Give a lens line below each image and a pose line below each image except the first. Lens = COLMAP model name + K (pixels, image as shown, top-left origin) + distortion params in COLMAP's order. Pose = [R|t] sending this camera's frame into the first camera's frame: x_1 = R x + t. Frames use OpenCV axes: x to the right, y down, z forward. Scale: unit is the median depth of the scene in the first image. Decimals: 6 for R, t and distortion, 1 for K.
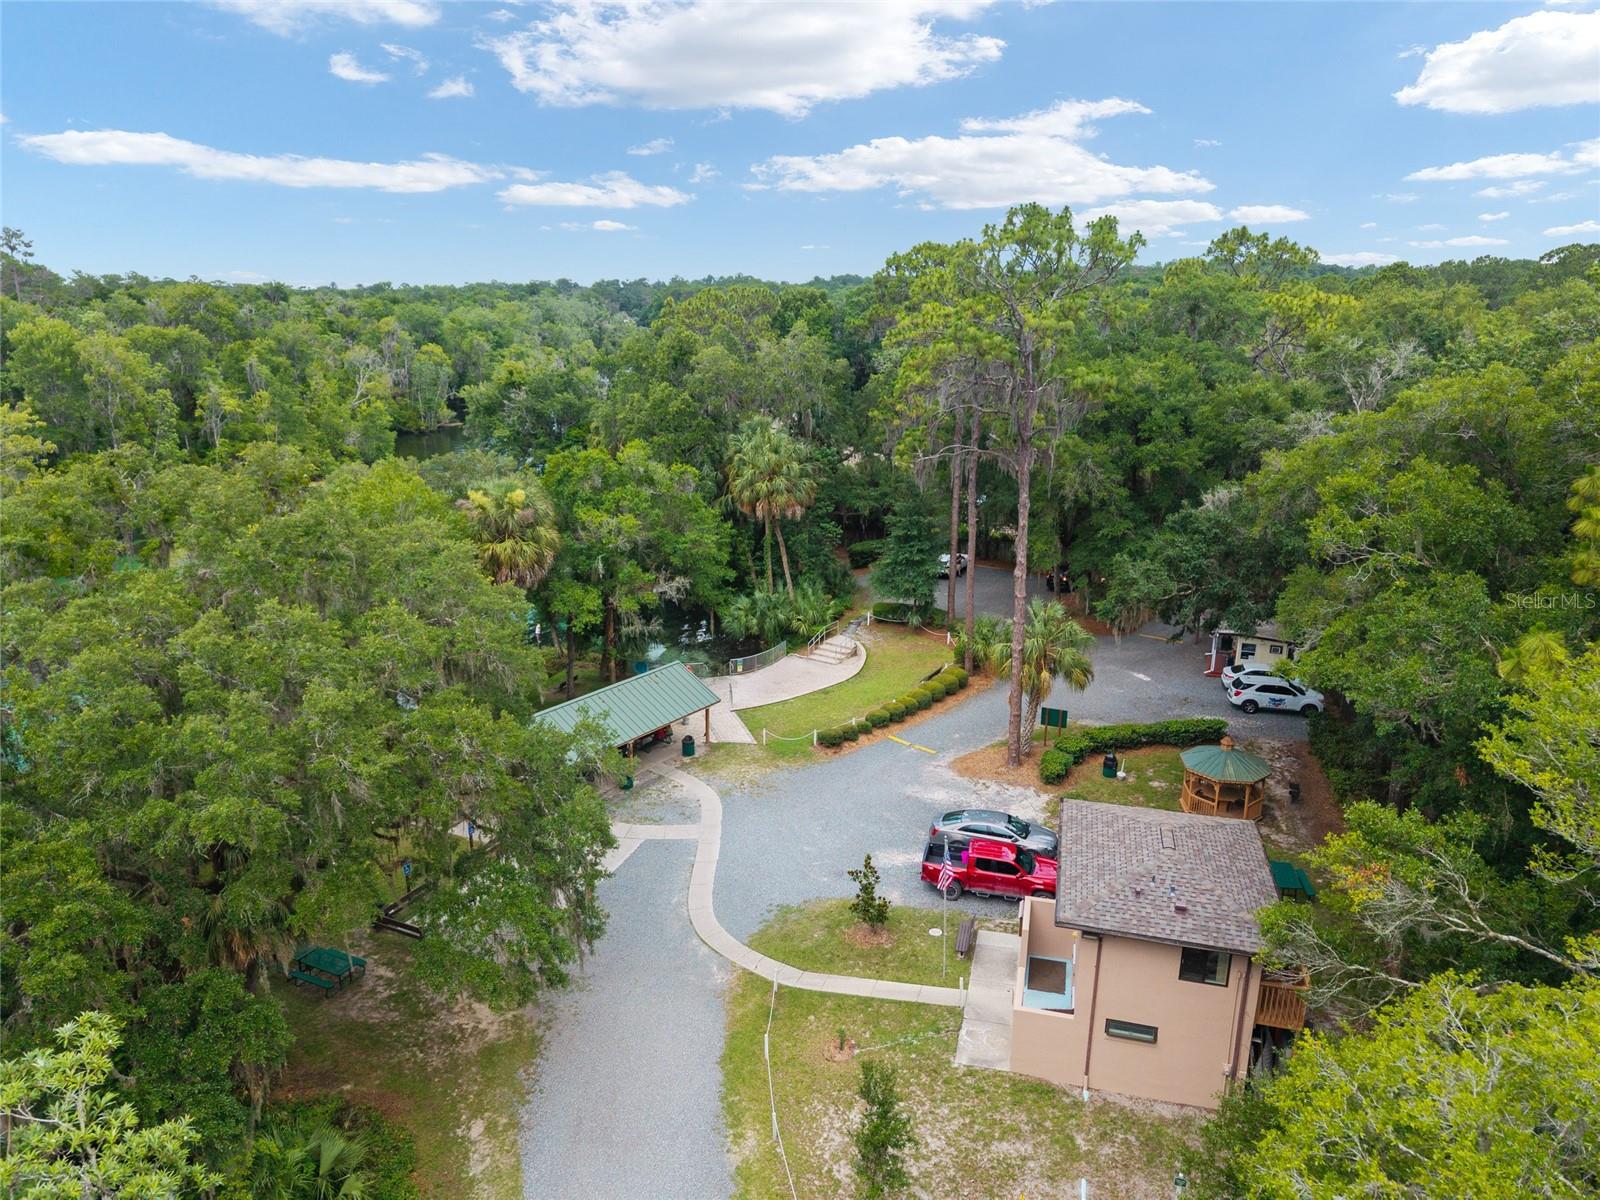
lens RADIAL K [[1040.1, 0, 800.0], [0, 1040.1, 600.0], [0, 0, 1]] dist [0.037472, -0.054314]
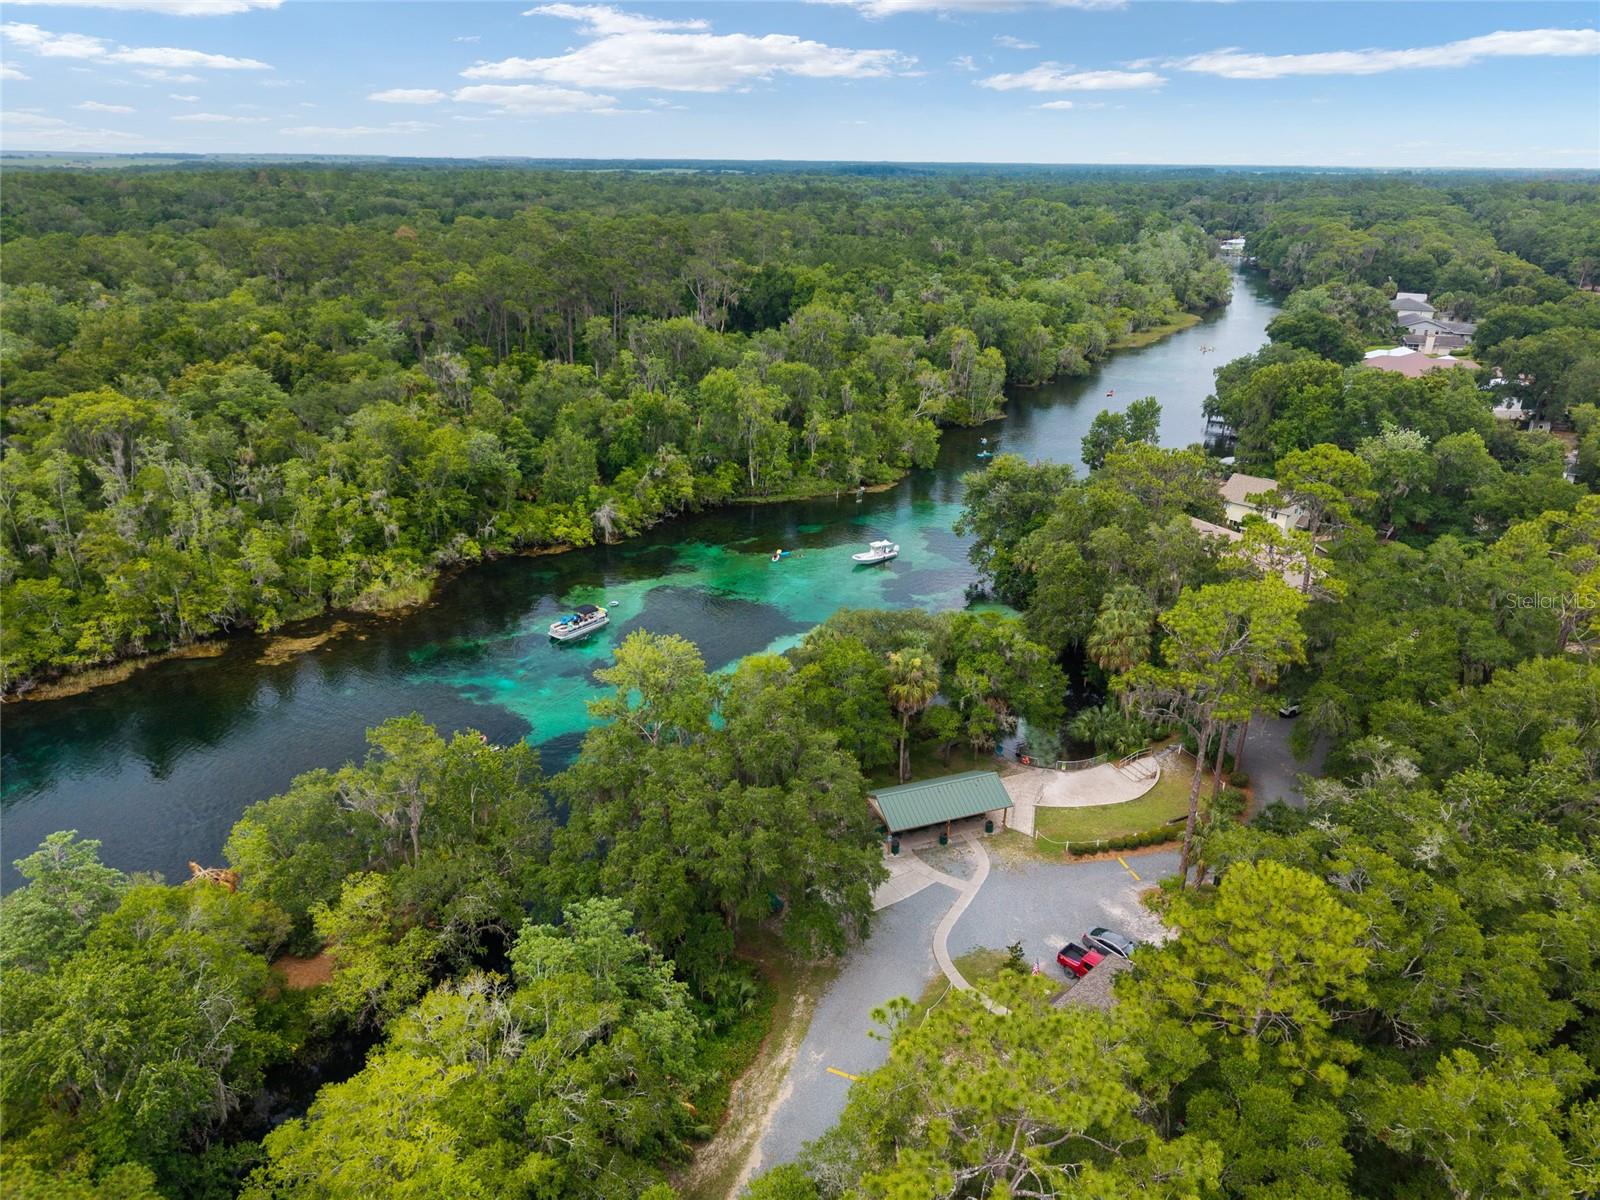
lens RADIAL K [[1040.1, 0, 800.0], [0, 1040.1, 600.0], [0, 0, 1]] dist [0.037472, -0.054314]
pose [[0.851266, 0.200165, -0.485057, 0.288921], [-0.149054, 0.978548, 0.142223, -0.316223], [0.503119, -0.048770, 0.862840, -0.442221]]
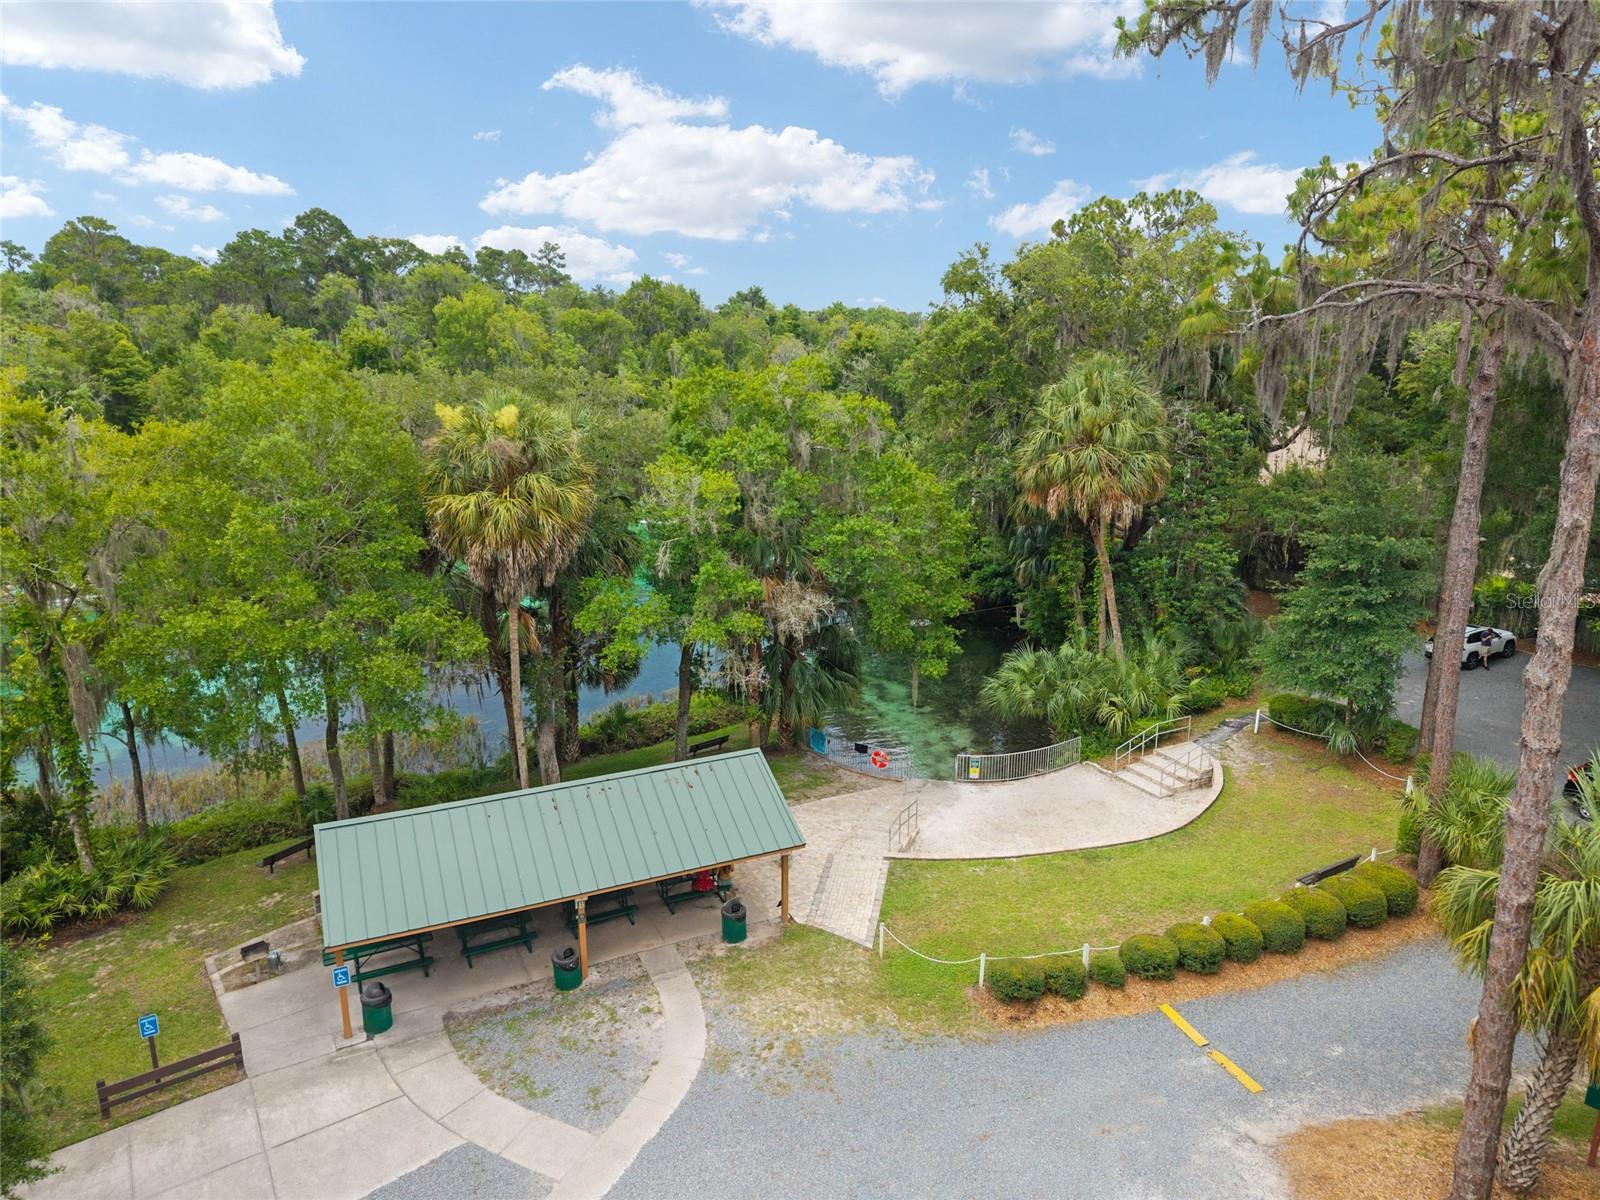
lens RADIAL K [[1053.1, 0, 796.3], [0, 1053.1, 607.2], [0, 0, 1]] dist [0.061796, -0.107073]
pose [[0.883562, 0.110618, -0.455062, 0.108227], [-0.123845, 0.992301, 0.000751, -0.012557], [0.451642, 0.055694, 0.890459, 0.428661]]
